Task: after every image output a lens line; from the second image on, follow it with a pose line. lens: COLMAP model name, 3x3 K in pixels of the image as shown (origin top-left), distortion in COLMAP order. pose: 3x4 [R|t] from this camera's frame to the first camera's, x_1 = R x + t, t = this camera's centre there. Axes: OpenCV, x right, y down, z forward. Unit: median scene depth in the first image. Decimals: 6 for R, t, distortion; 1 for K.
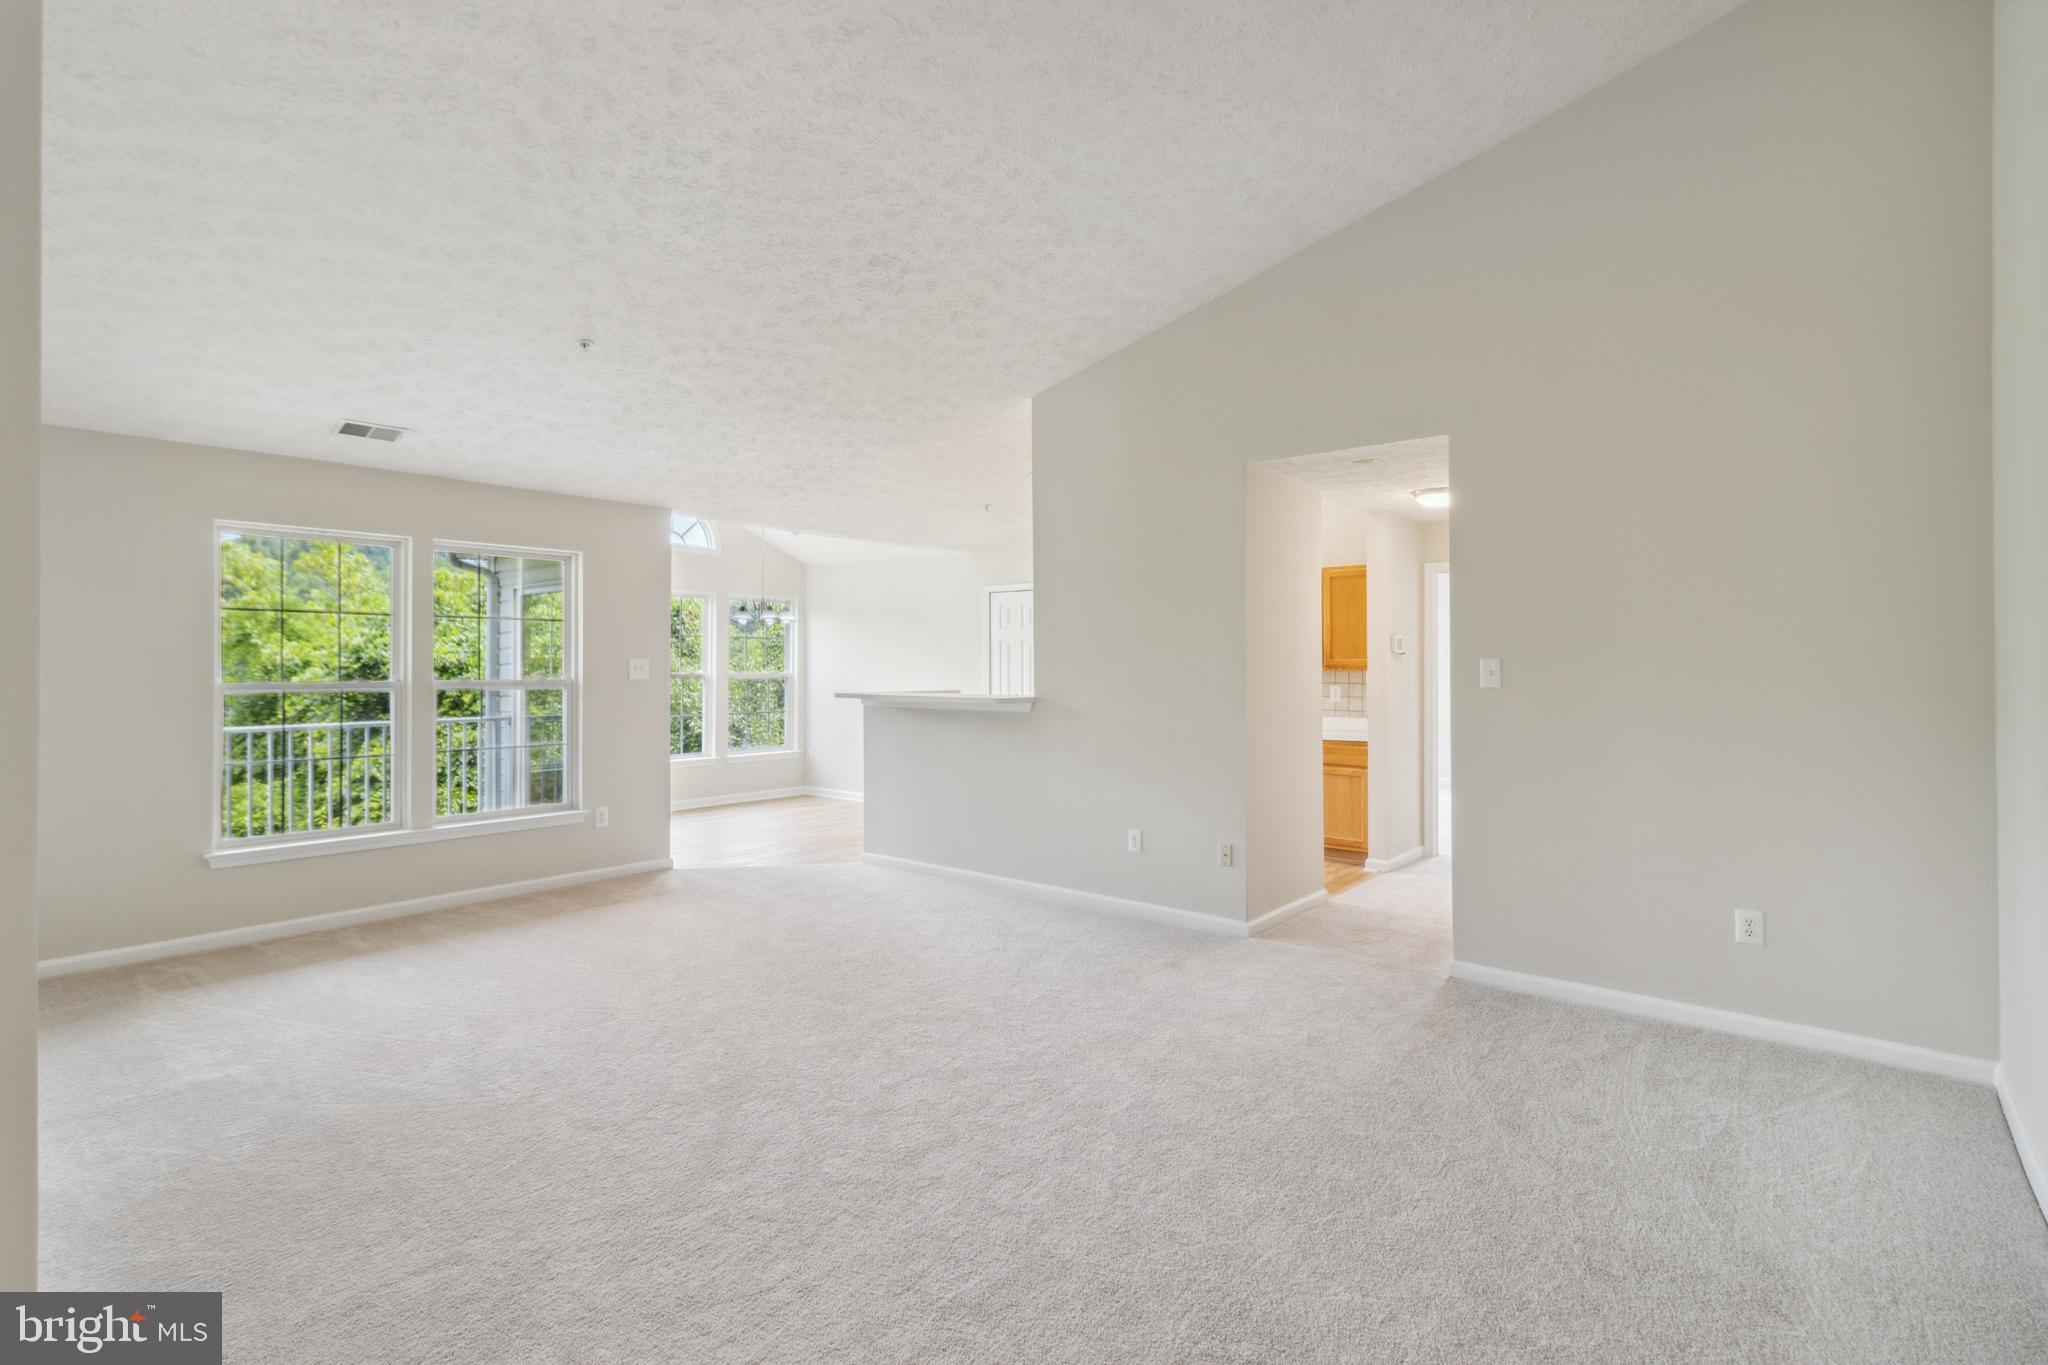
lens RADIAL K [[973.7, 0, 1025.5], [0, 973.7, 657.9], [0, 0, 1]] dist [0.001798, -0.000514]
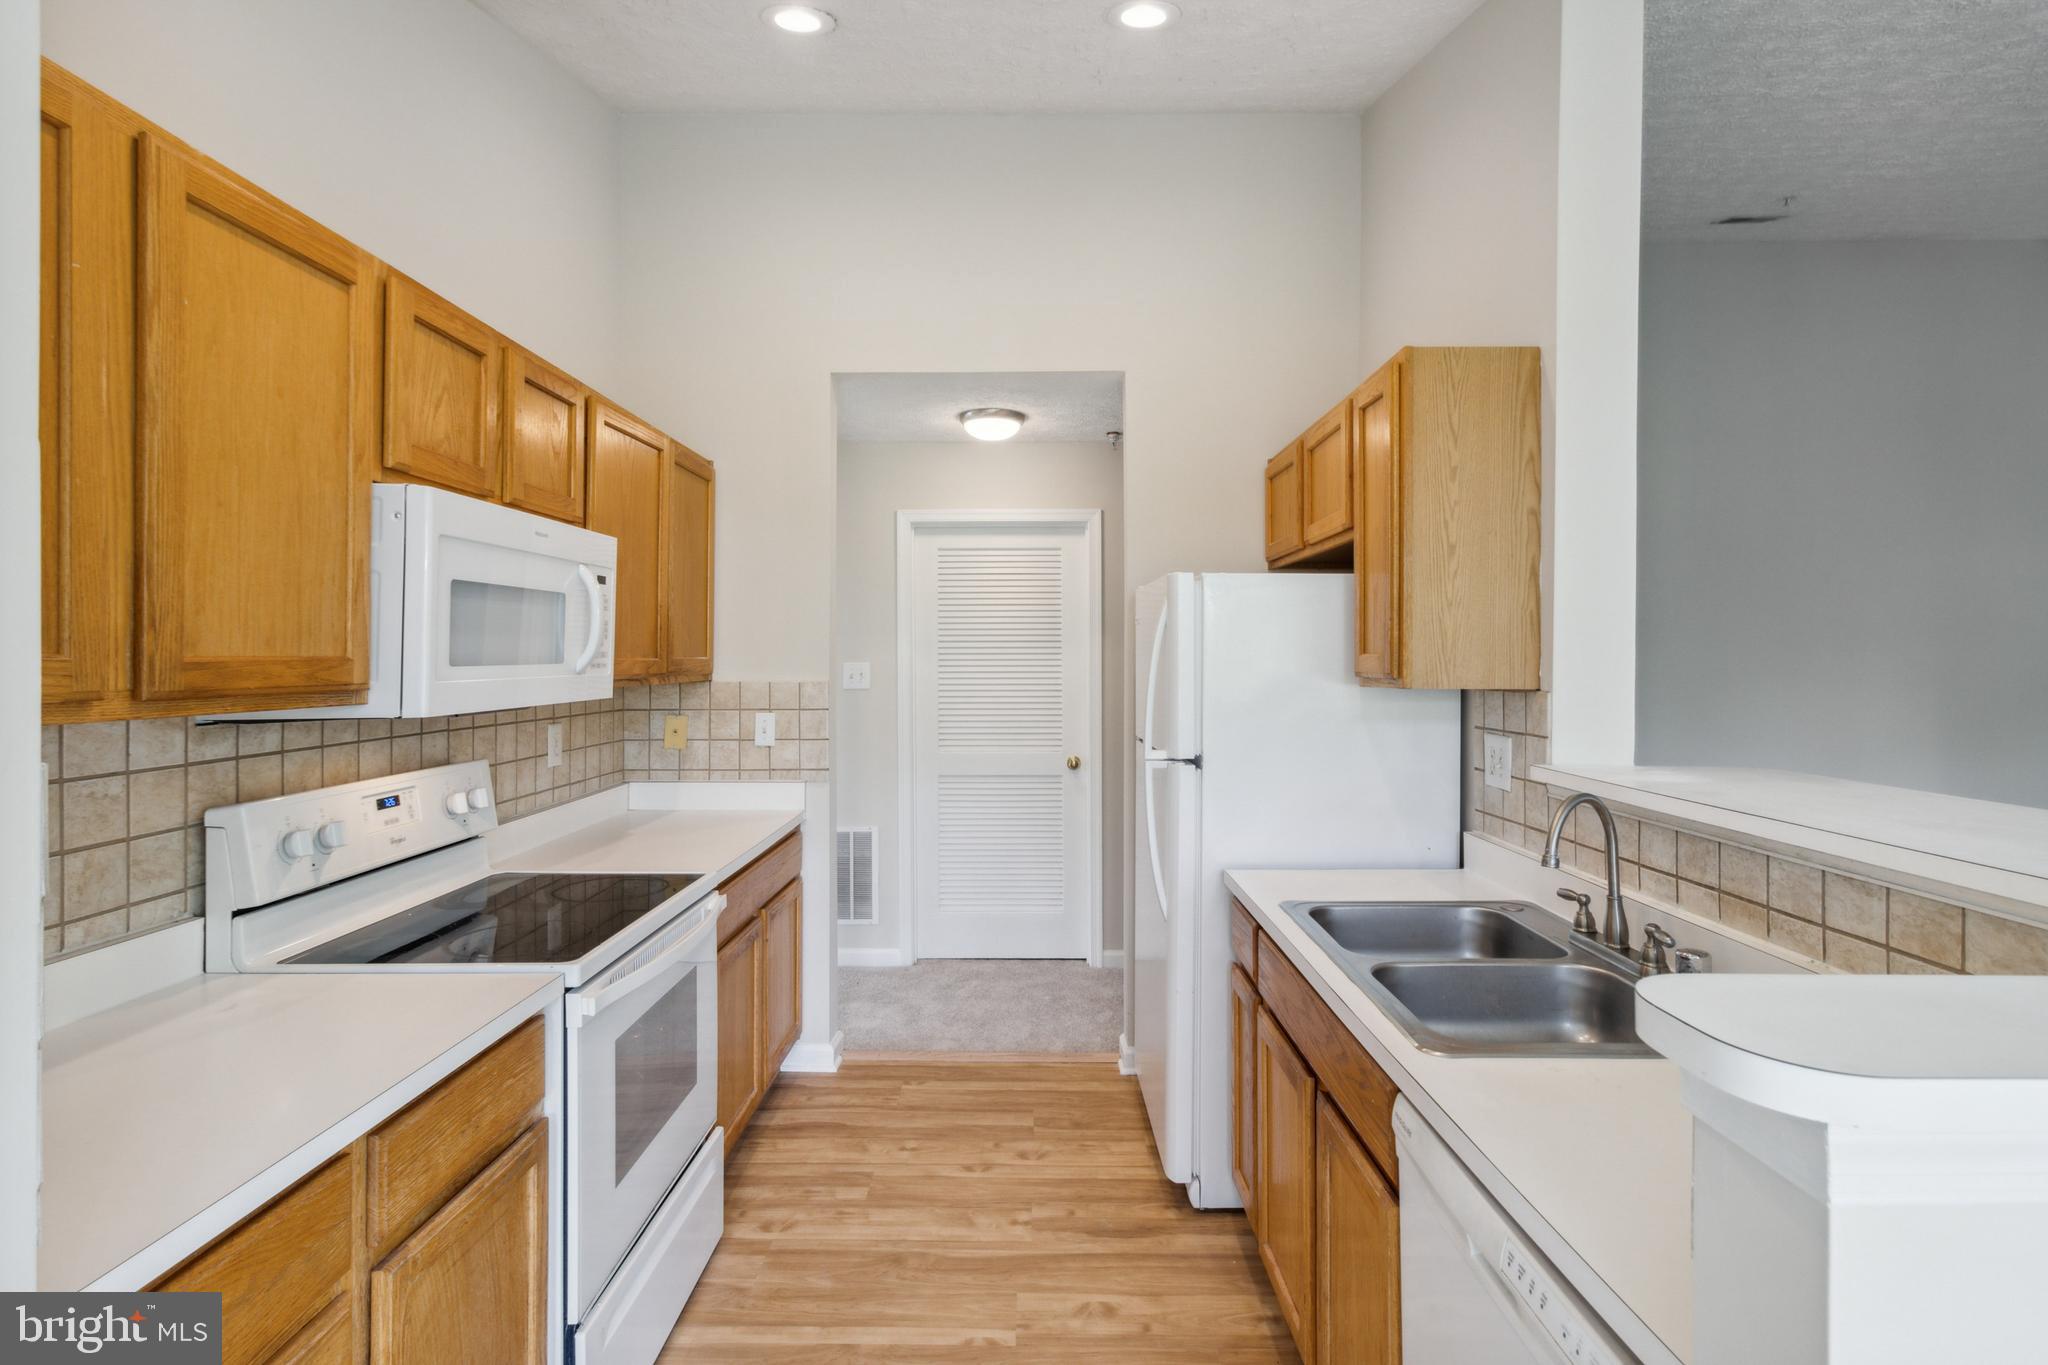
lens RADIAL K [[973.7, 0, 1025.5], [0, 973.7, 657.9], [0, 0, 1]] dist [0.001798, -0.000514]
pose [[-0.627488, -0.000362, 0.778626, -0.128750], [-0.006585, 0.999967, -0.004843, 0.003153], [-0.778598, -0.008166, -0.627469, 1.411768]]
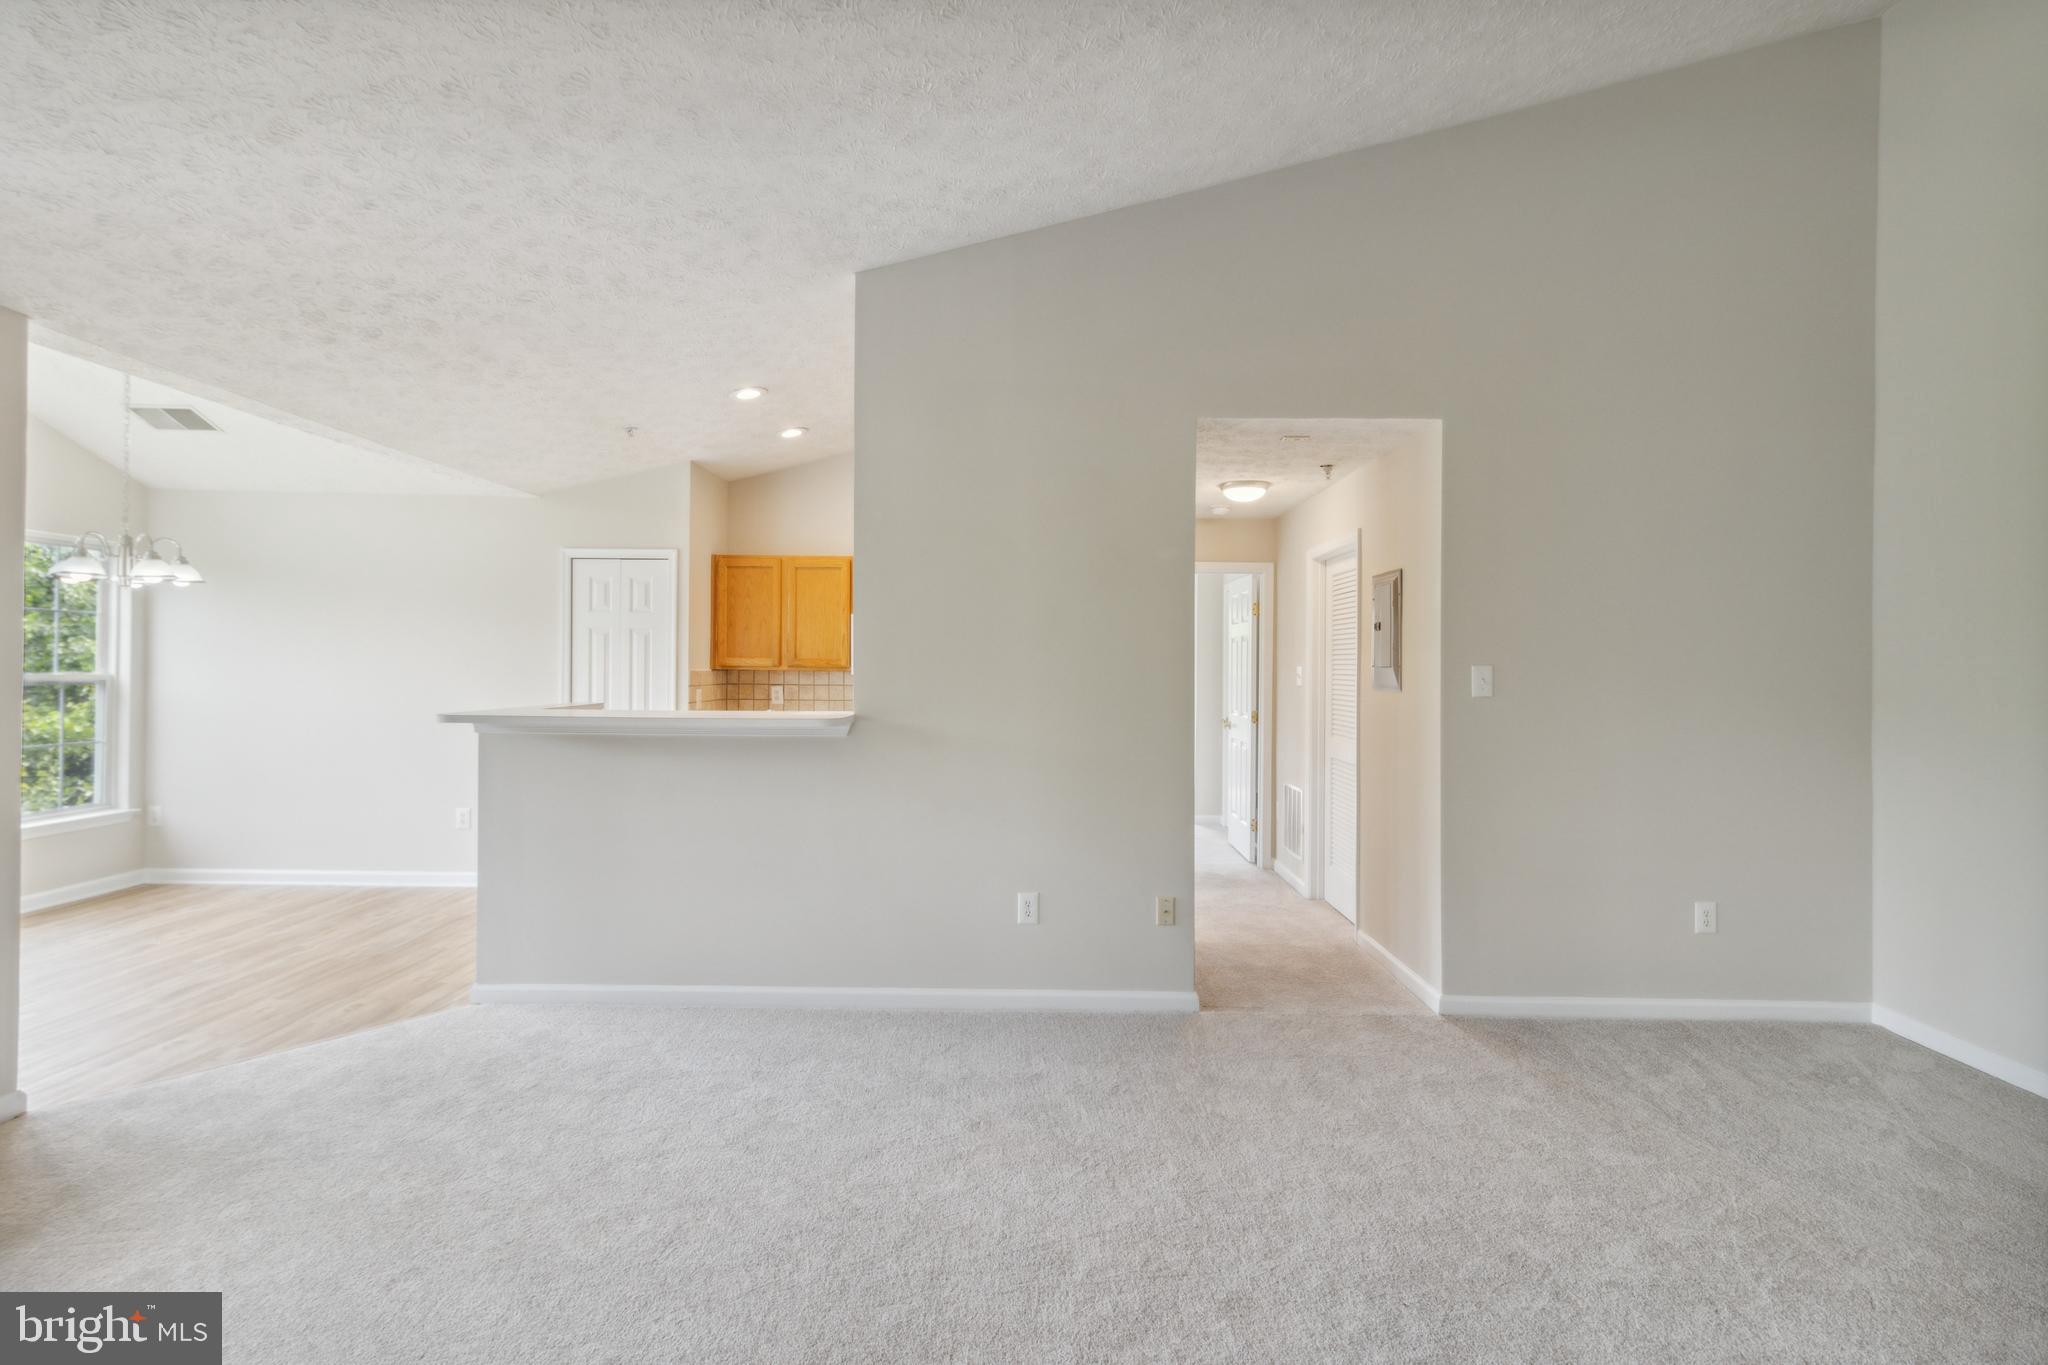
lens RADIAL K [[959.8, 0, 1037.6], [0, 959.8, 661.4], [0, 0, 1]] dist [0.004406, 0.000682]
pose [[0.777550, 0.007384, 0.628778, -0.313808], [-0.012298, 0.999918, 0.003465, -0.001017], [-0.628701, -0.010427, 0.777577, 0.400257]]
